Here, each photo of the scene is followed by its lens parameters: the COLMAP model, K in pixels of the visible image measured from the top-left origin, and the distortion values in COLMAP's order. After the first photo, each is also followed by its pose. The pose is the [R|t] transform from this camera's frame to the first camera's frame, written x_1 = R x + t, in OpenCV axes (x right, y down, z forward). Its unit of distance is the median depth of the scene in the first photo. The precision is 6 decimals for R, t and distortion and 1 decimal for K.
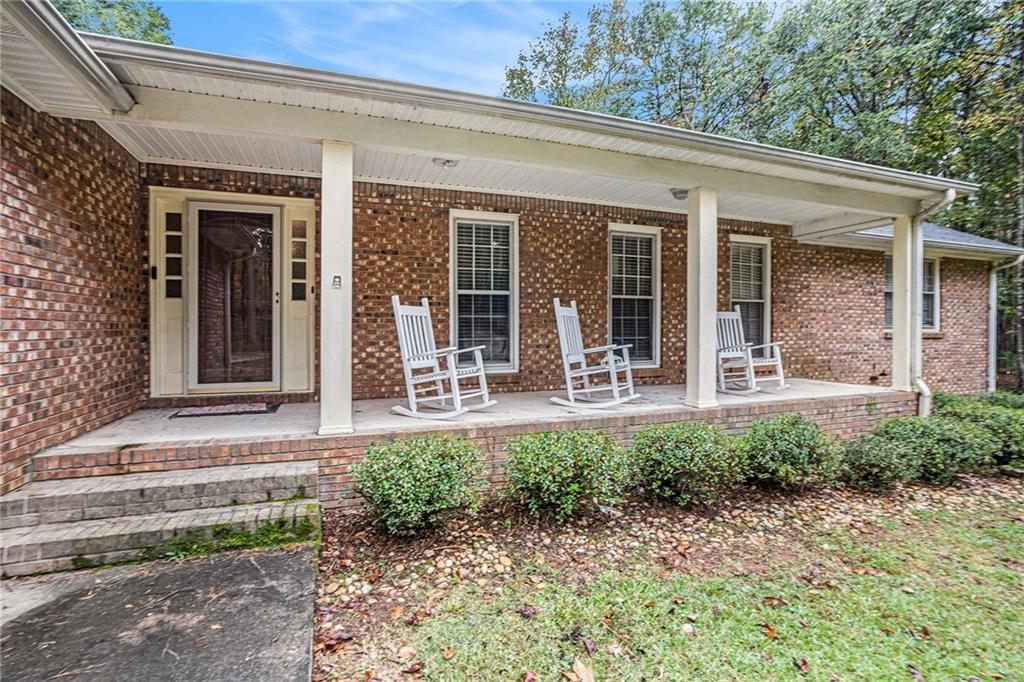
lens RADIAL K [[490.5, 0, 514.0], [0, 490.5, 337.8], [0, 0, 1]] dist [-0.021722, -0.000274]
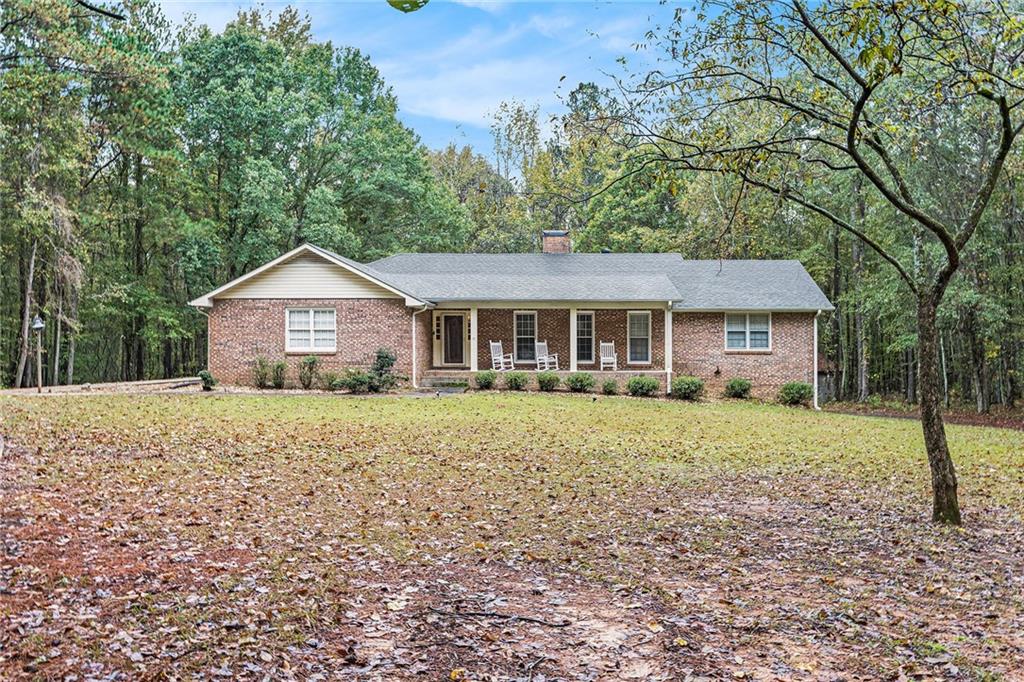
lens RADIAL K [[769.7, 0, 510.7], [0, 769.7, 342.1], [0, 0, 1]] dist [0.007951, 0.000822]
pose [[0.913399, 0.001721, -0.407061, 1.918210], [-0.009172, 0.999824, -0.016353, 0.021292], [0.406961, 0.018670, 0.913255, -3.623715]]
